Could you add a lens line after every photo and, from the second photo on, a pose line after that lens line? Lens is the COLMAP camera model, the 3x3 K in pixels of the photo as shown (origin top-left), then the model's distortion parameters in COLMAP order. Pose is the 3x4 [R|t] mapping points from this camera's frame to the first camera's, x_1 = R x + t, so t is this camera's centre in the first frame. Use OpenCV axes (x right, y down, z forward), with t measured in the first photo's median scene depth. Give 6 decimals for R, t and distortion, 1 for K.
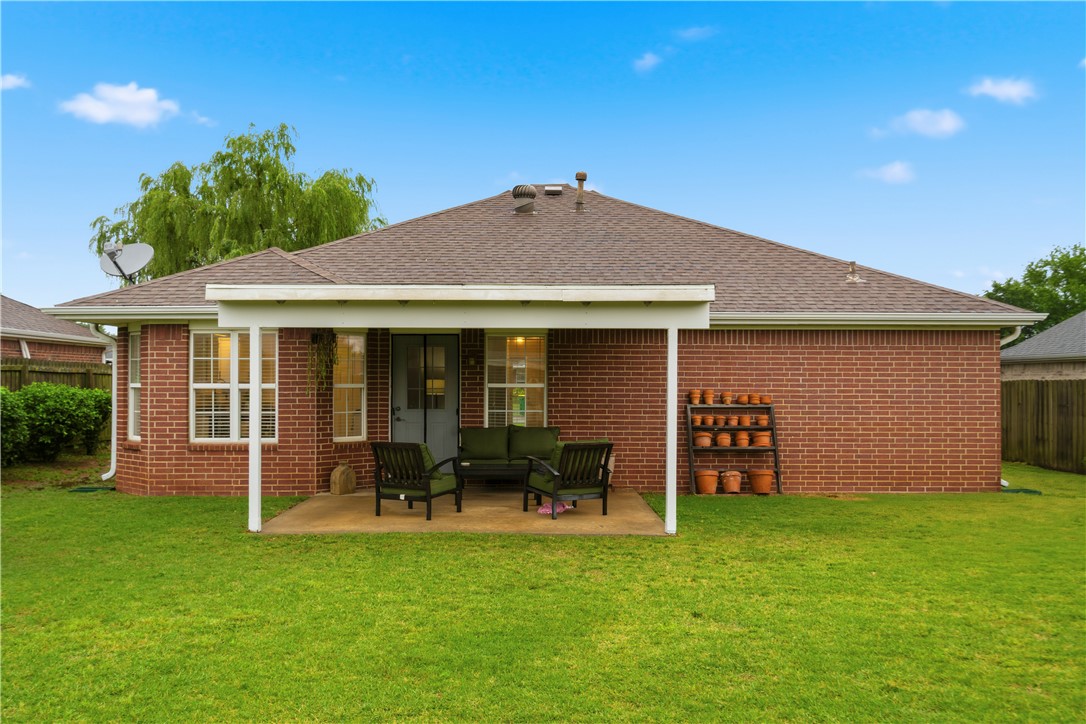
lens RADIAL K [[902.5, 0, 543.0], [0, 902.5, 362.0], [0, 0, 1]] dist [-0.000923, -0.000401]
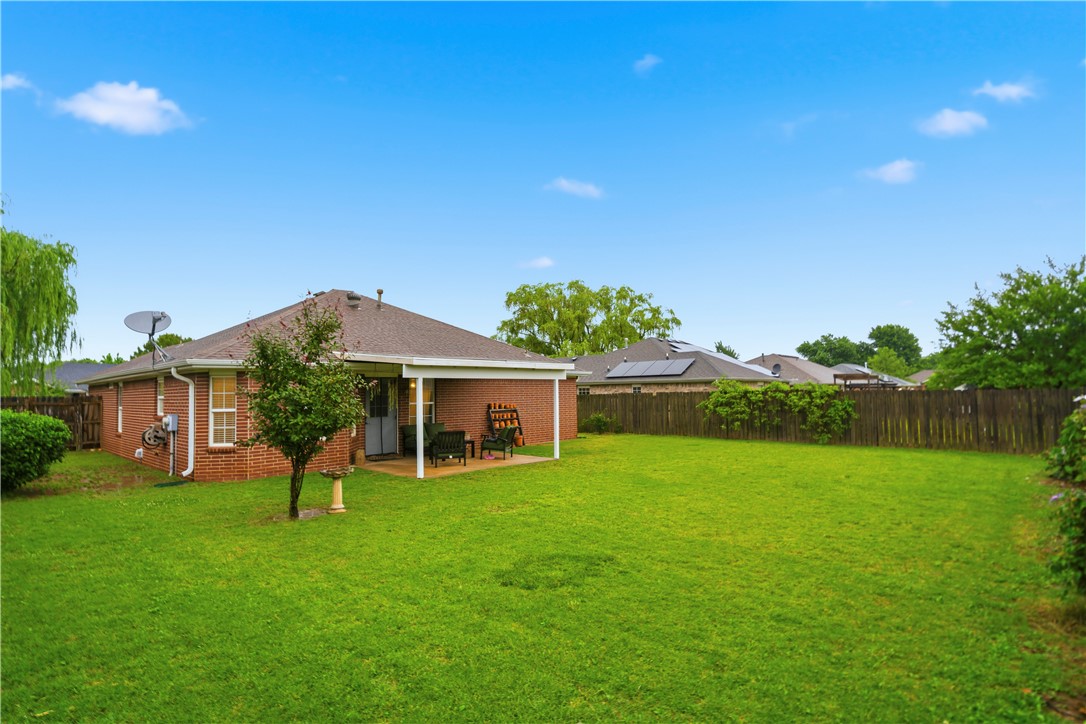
lens RADIAL K [[513.9, 0, 543.0], [0, 513.9, 362.0], [0, 0, 1]] dist [-0.000357, -0.000053]
pose [[0.720788, 0.026889, 0.692634, -0.639675], [0.004490, 0.999045, -0.043458, -0.015763], [-0.693142, 0.034434, 0.719979, -0.025126]]
